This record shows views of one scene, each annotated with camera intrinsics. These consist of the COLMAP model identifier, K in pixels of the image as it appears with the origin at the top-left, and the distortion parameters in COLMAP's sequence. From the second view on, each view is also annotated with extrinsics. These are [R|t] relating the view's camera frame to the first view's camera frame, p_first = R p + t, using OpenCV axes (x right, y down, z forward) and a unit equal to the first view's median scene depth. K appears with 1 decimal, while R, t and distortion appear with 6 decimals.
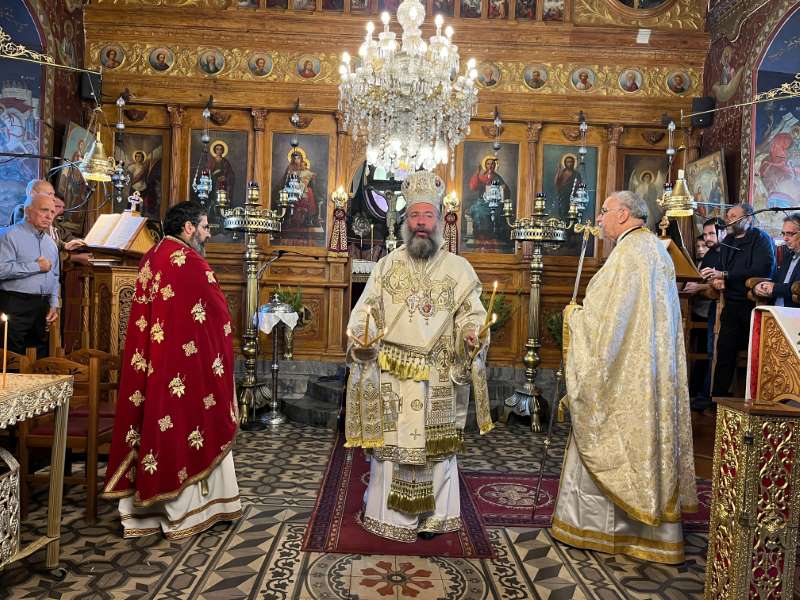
lens RADIAL K [[602.4, 0, 400.0], [0, 602.4, 300.0], [0, 0, 1]] dist [0.039106, -0.064386]
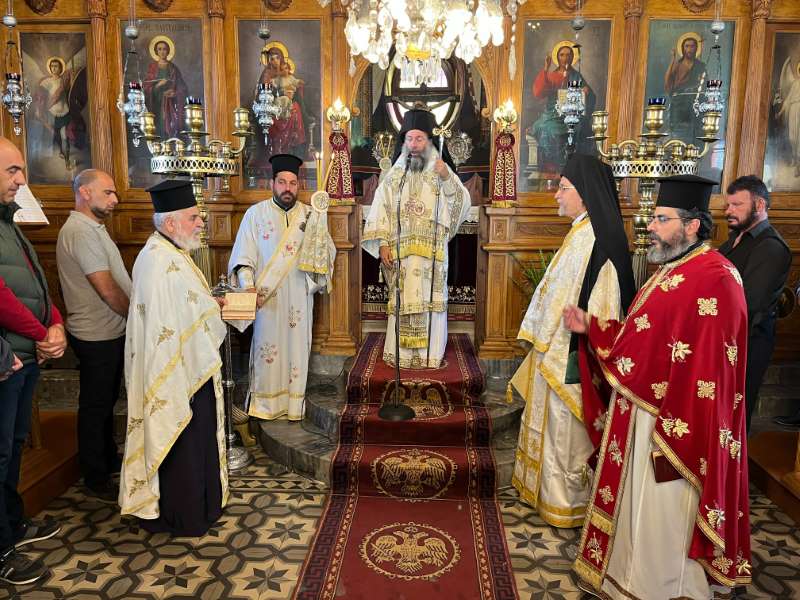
lens RADIAL K [[602.4, 0, 400.0], [0, 602.4, 300.0], [0, 0, 1]] dist [0.039106, -0.064386]
pose [[0.996683, -0.010489, -0.080697, 0.020934], [0.021537, 0.990297, 0.137286, -0.057064], [0.078474, -0.138569, 0.987239, 0.307706]]
